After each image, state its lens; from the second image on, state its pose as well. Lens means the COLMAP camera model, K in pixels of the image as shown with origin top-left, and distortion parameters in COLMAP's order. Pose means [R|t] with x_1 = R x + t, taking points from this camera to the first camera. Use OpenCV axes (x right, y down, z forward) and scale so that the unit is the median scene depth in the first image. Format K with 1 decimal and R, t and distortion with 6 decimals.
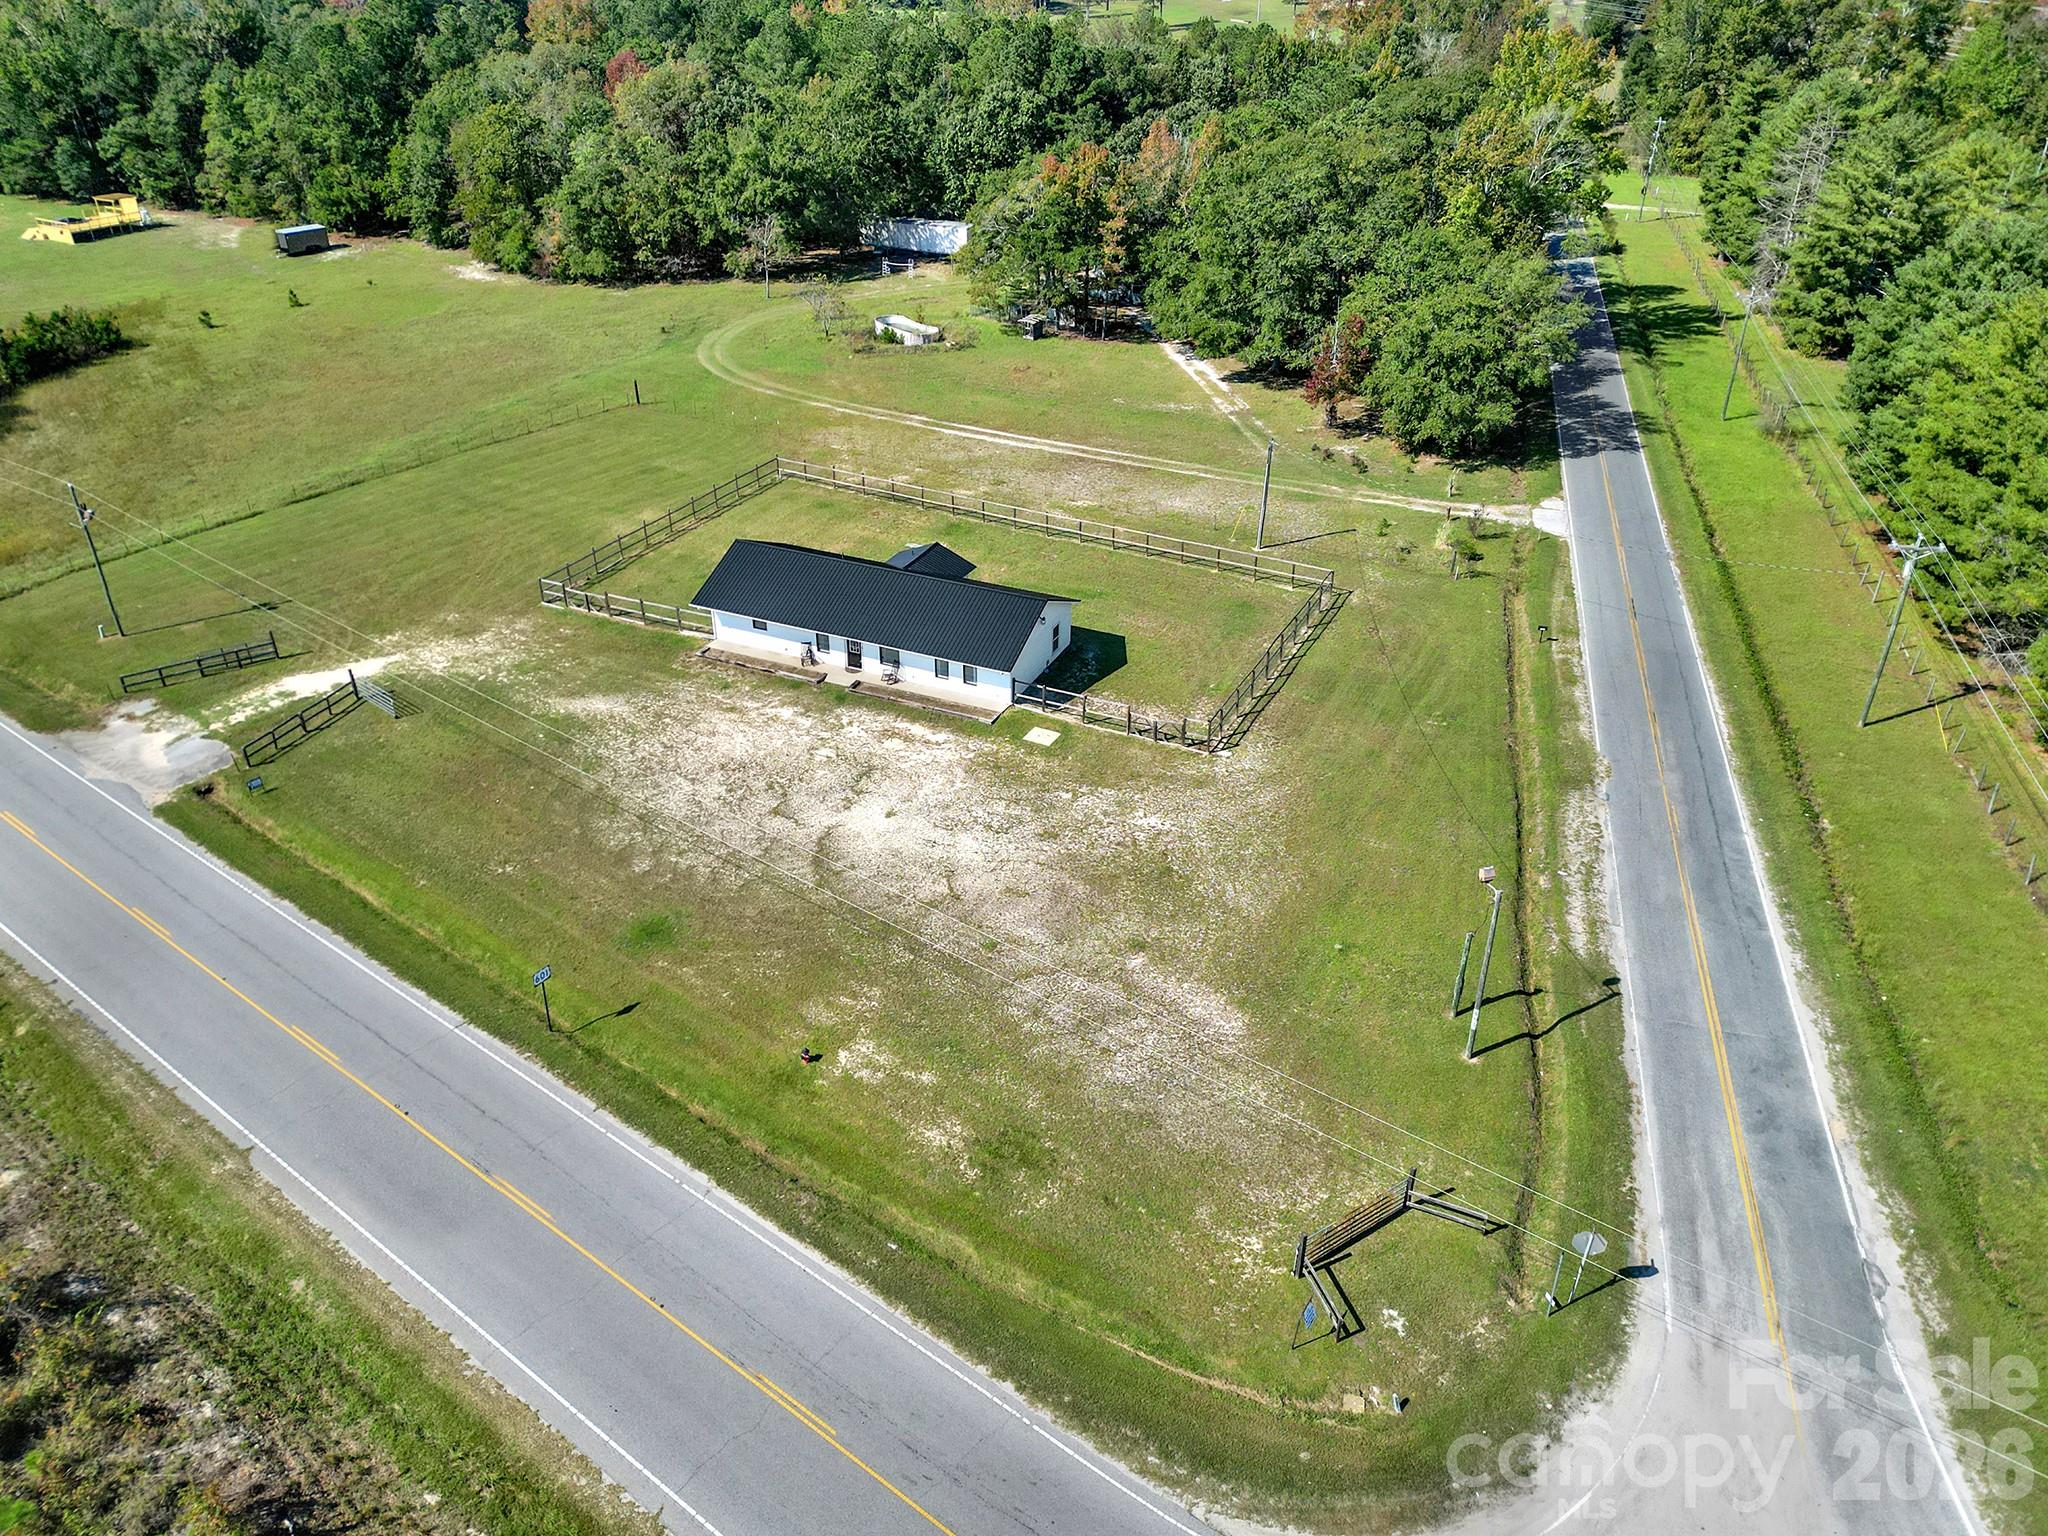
lens RADIAL K [[1469.3, 0, 1023.9], [0, 1469.3, 758.0], [0, 0, 1]] dist [0.064378, -0.069762]
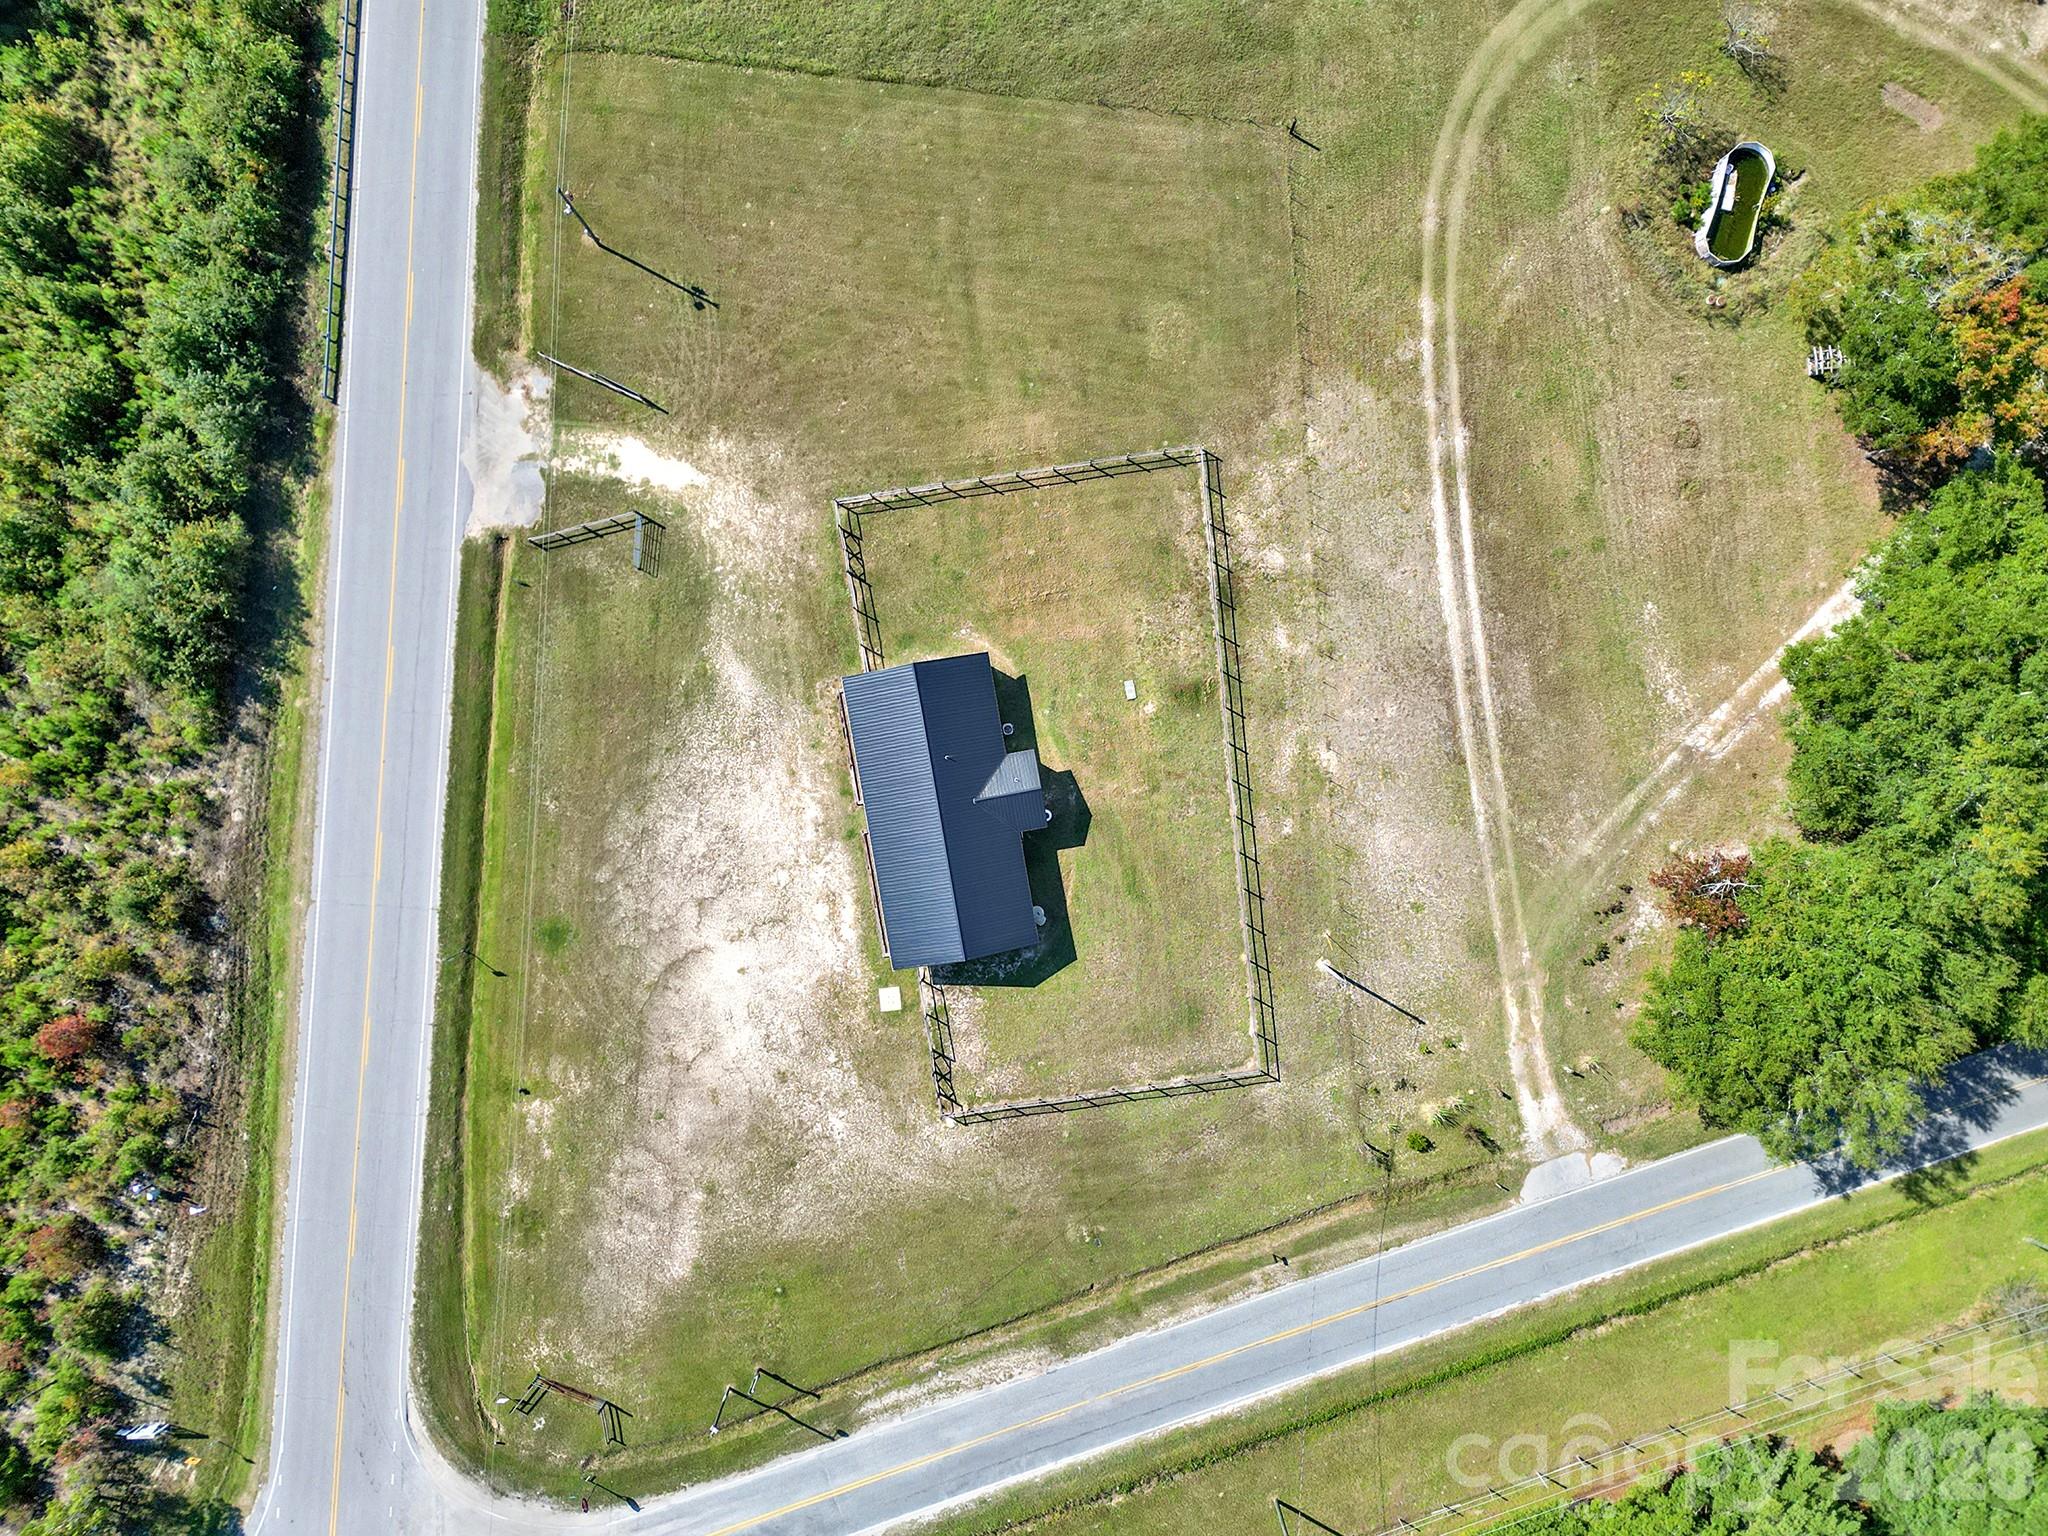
lens RADIAL K [[1469.3, 0, 1023.9], [0, 1469.3, 758.0], [0, 0, 1]] dist [0.064378, -0.069762]
pose [[0.563364, 0.826206, 0.002053, -0.094557], [-0.416160, 0.281618, 0.864582, -1.181778], [0.713744, -0.487929, 0.502488, 0.487406]]
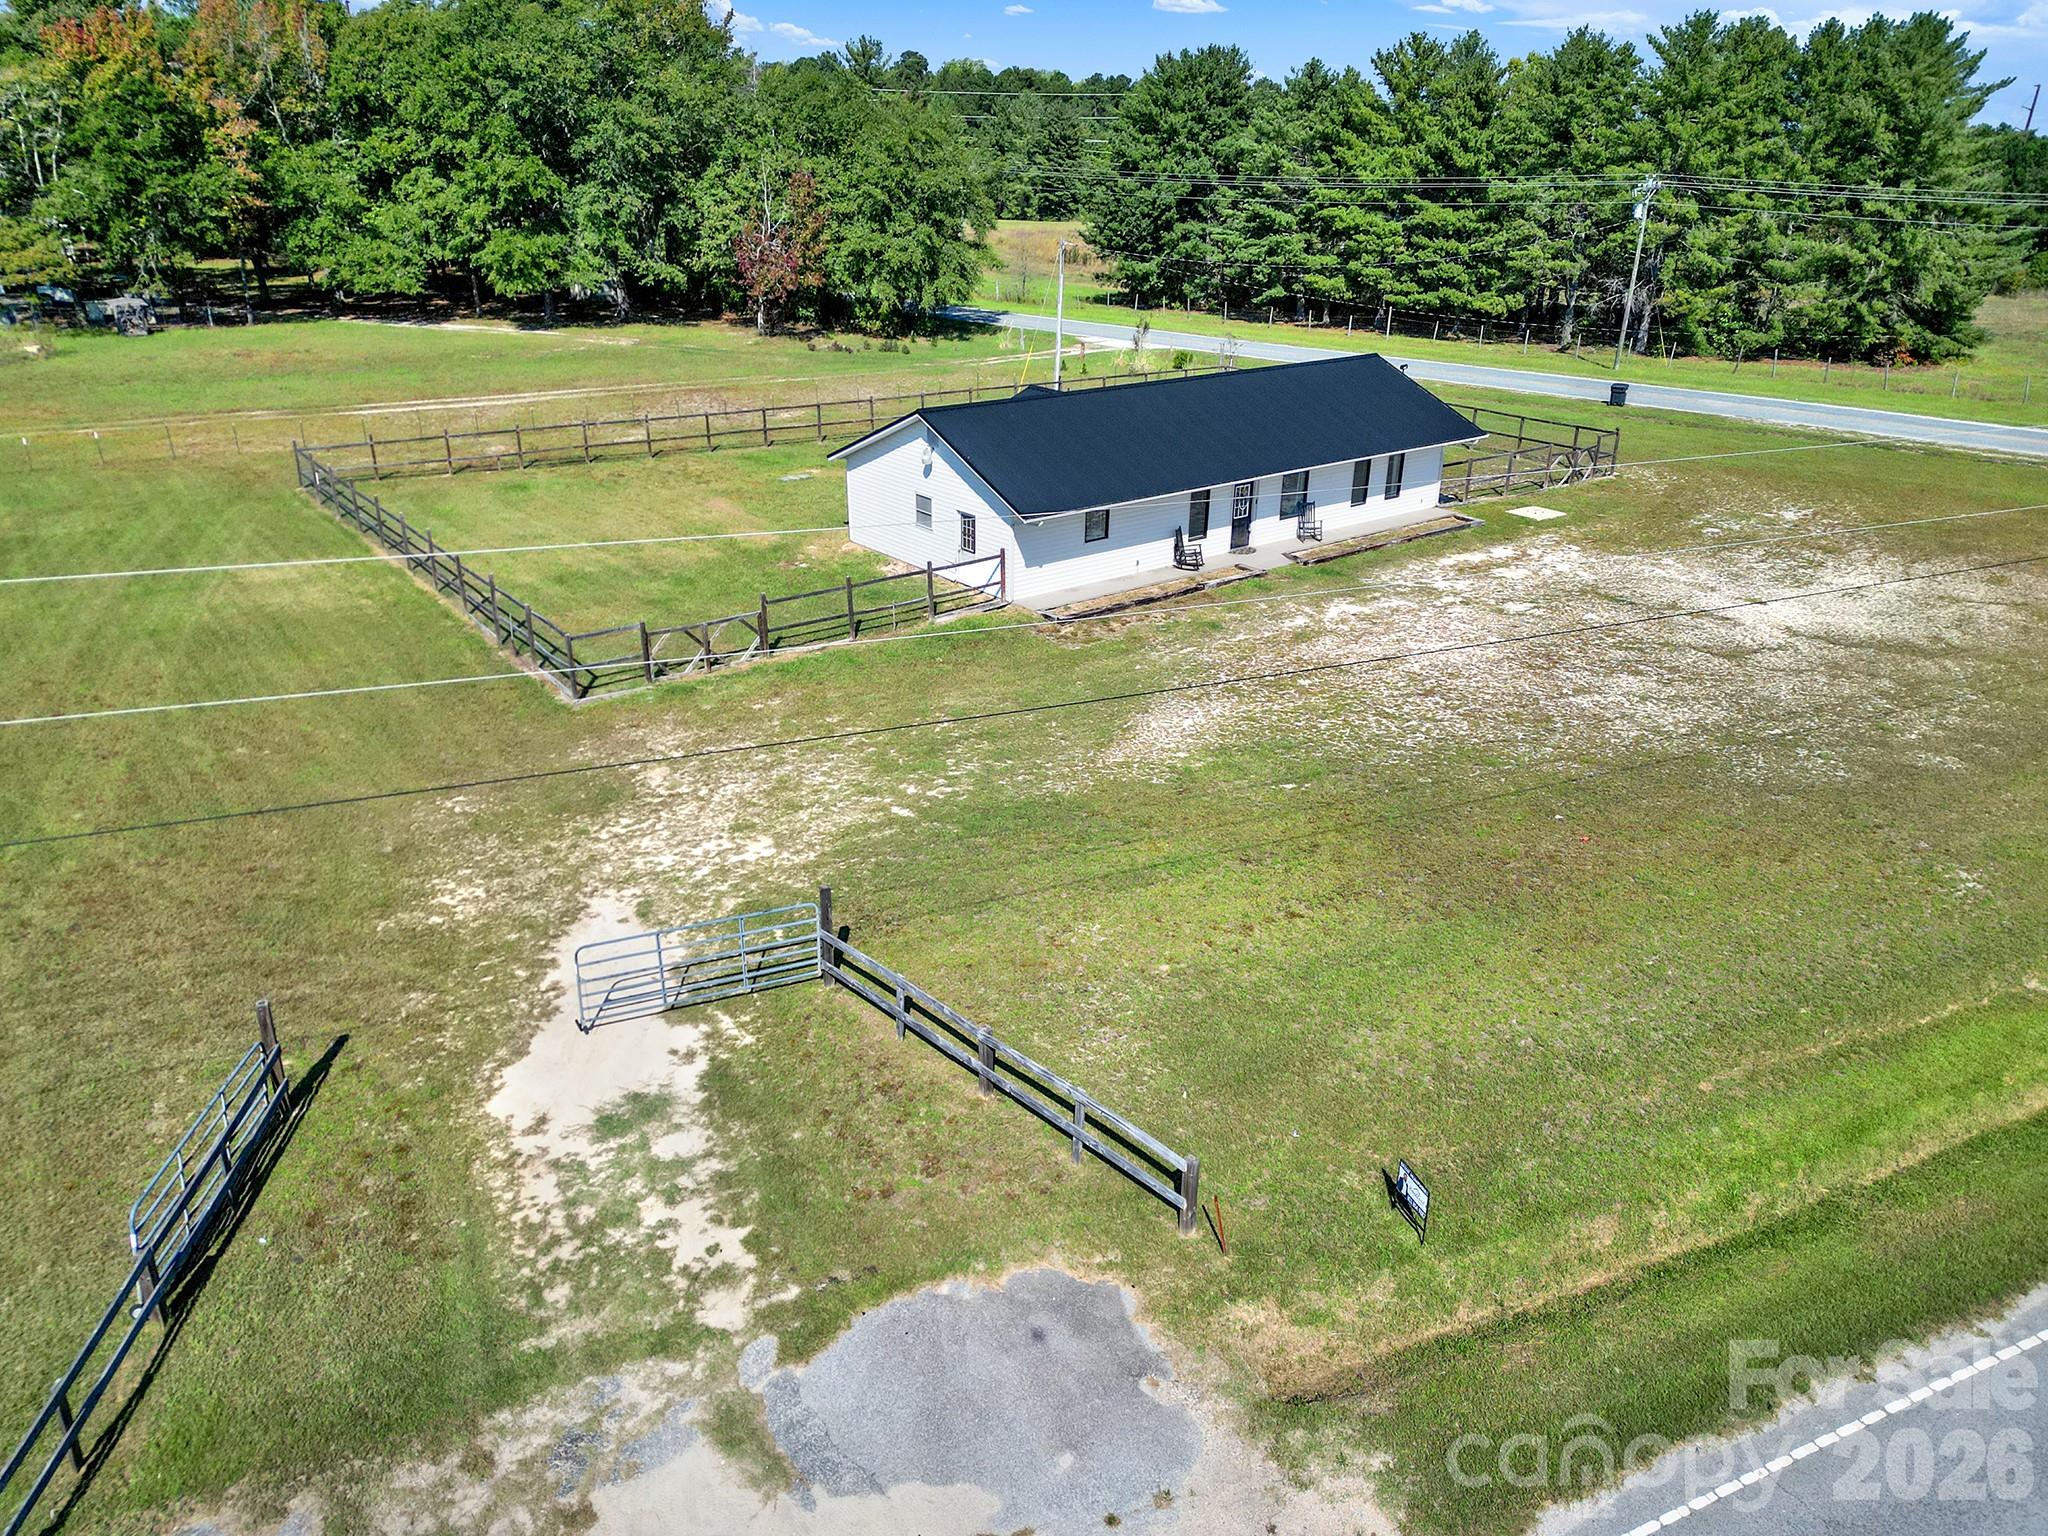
lens RADIAL K [[1449.7, 0, 1024.0], [0, 1449.7, 768.0], [0, 0, 1]] dist [0.087075, -0.093489]
pose [[0.457743, -0.351733, 0.816551, -0.639823], [0.439953, 0.887701, 0.135752, -0.098776], [-0.772601, 0.297105, 0.561085, 0.776210]]
